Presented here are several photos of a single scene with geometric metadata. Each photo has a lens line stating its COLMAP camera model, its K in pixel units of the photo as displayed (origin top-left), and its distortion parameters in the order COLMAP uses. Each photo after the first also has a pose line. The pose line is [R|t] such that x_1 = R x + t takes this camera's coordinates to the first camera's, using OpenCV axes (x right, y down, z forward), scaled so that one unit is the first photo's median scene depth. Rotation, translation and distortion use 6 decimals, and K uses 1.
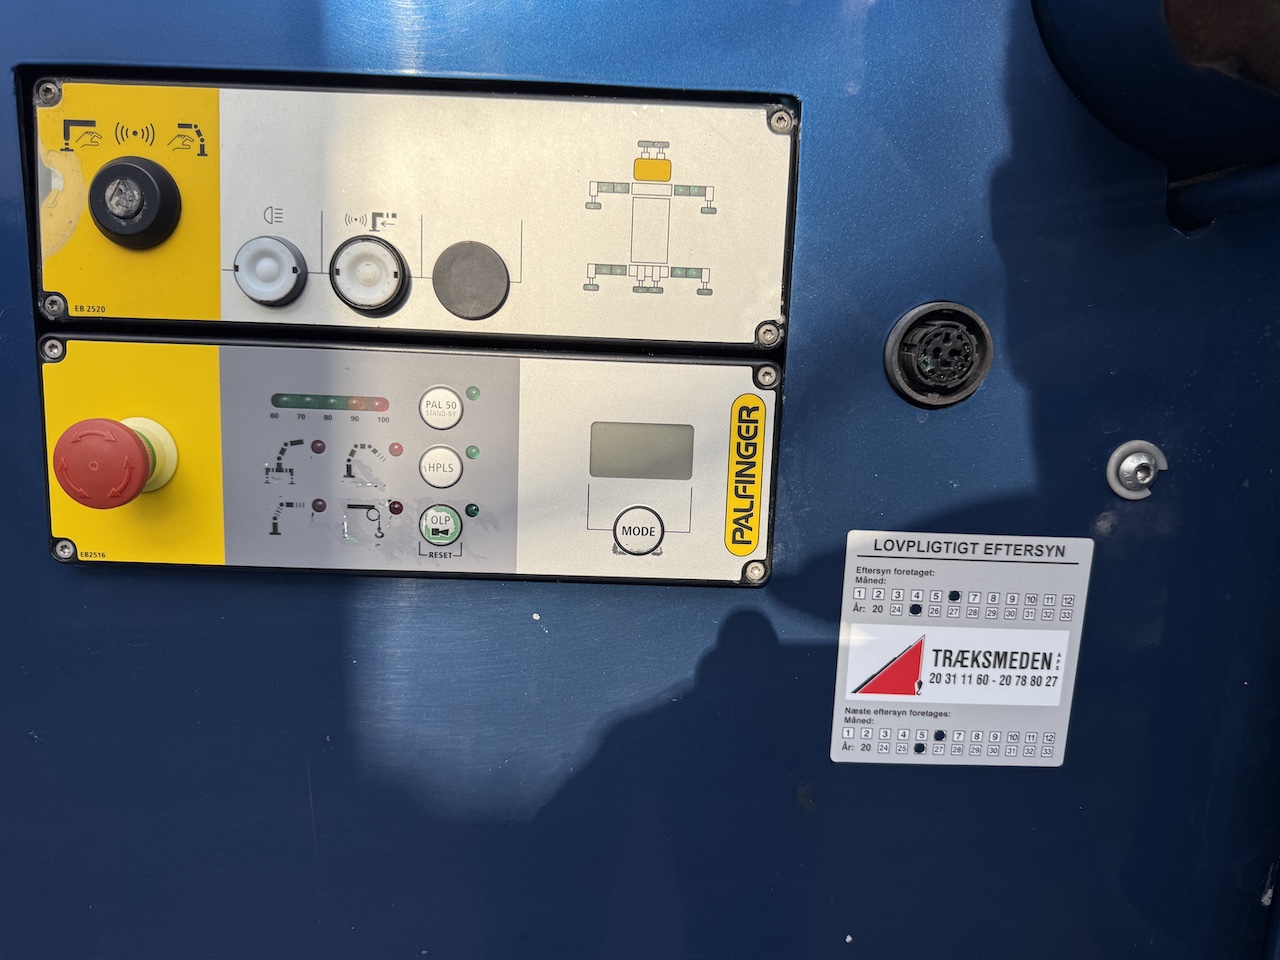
lens RADIAL K [[930.5, 0, 637.9], [0, 930.5, 482.2], [0, 0, 1]] dist [0.033169, -0.051510]
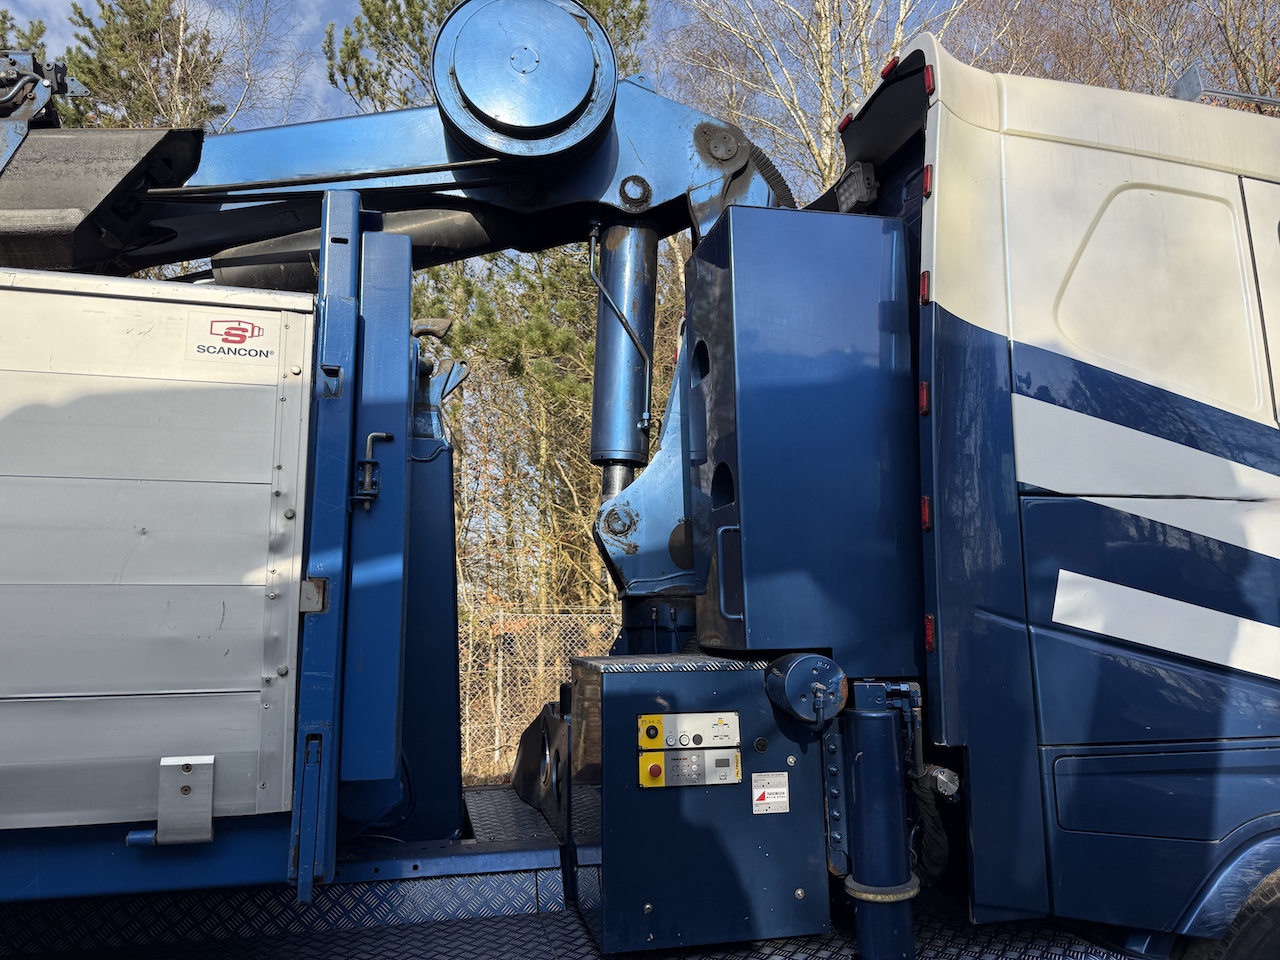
lens RADIAL K [[930.5, 0, 637.8], [0, 930.5, 474.3], [0, 0, 1]] dist [0.033169, -0.051510]
pose [[0.972685, -0.008740, 0.231964, -2.165024], [0.086496, 0.940972, -0.327245, 0.157242], [-0.215412, 0.338371, 0.916026, -5.831469]]
